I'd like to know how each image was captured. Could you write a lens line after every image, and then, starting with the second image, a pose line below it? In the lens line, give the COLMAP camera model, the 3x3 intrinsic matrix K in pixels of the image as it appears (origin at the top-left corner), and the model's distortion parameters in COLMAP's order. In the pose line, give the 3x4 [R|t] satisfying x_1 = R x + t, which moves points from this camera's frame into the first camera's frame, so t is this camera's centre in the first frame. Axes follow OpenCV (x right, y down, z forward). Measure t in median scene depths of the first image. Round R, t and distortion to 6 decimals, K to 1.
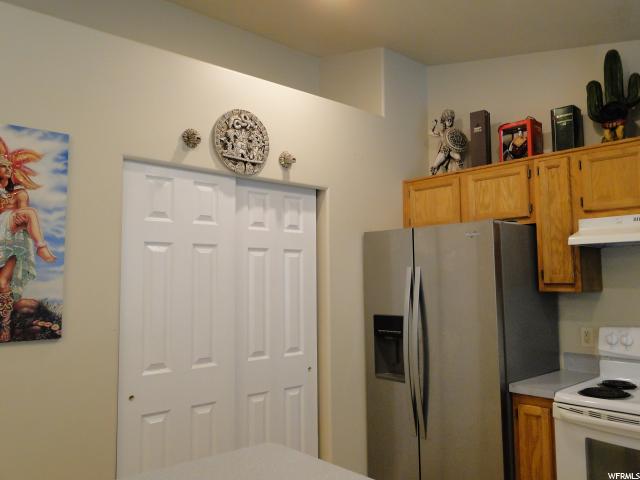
lens RADIAL K [[524.2, 0, 320.0], [0, 524.2, 240.0], [0, 0, 1]] dist [-0.000367, -0.004722]
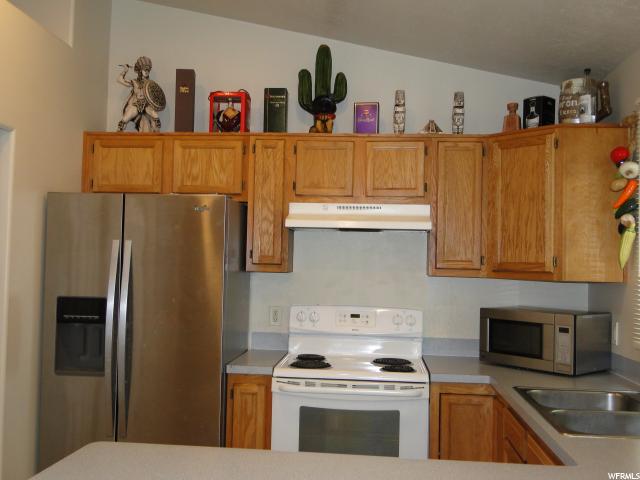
lens RADIAL K [[661.9, 0, 320.0], [0, 661.9, 240.0], [0, 0, 1]] dist [-0.005764, -0.000842]
pose [[0.729777, 0.047054, 0.682064, -0.340308], [-0.083283, 0.996318, 0.020376, 0.003138], [-0.678594, -0.071675, 0.731008, -0.001450]]
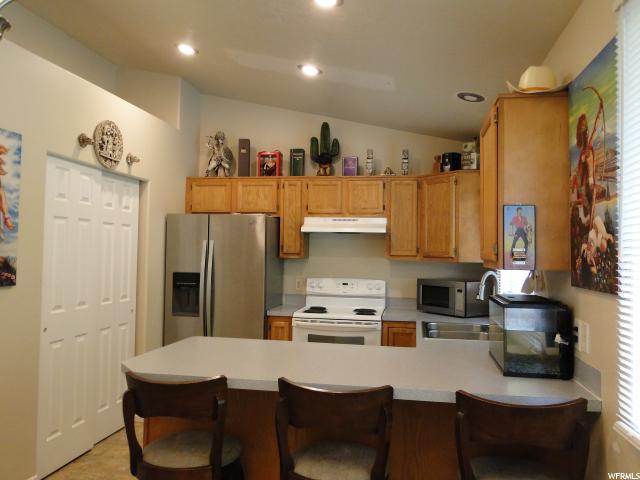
lens RADIAL K [[524.2, 0, 320.0], [0, 524.2, 240.0], [0, 0, 1]] dist [-0.000367, -0.004722]
pose [[0.787296, 0.035941, 0.615526, -0.531096], [-0.072520, 0.996768, 0.034555, -0.026389], [-0.612295, -0.071843, 0.787359, -0.412320]]
